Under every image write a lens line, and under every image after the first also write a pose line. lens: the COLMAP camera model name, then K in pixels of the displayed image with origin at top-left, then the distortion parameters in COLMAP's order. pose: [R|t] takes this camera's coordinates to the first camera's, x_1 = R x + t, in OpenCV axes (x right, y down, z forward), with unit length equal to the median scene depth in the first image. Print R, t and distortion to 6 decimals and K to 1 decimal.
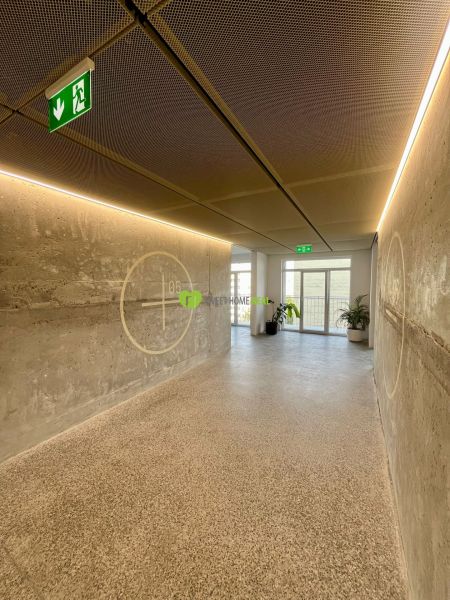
lens RADIAL K [[243.9, 0, 223.9], [0, 243.9, 298.9], [0, 0, 1]] dist [-0.002679, -0.000233]
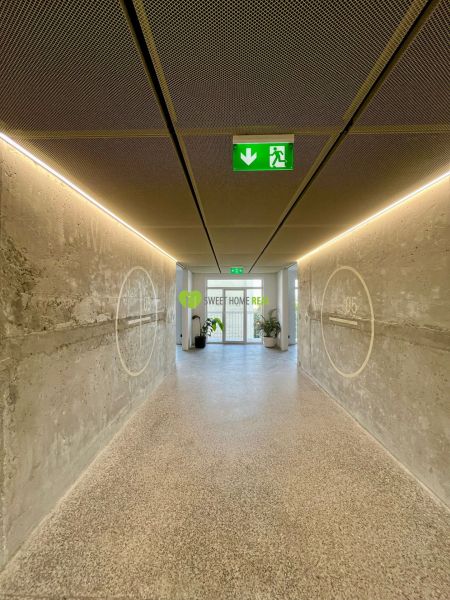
lens RADIAL K [[243.9, 0, 223.9], [0, 243.9, 298.9], [0, 0, 1]] dist [-0.002679, -0.000233]
pose [[0.885078, 0.002663, 0.465434, -0.483664], [0.028973, 0.997729, -0.060804, 0.000818], [-0.464539, 0.067301, 0.882991, 0.009714]]
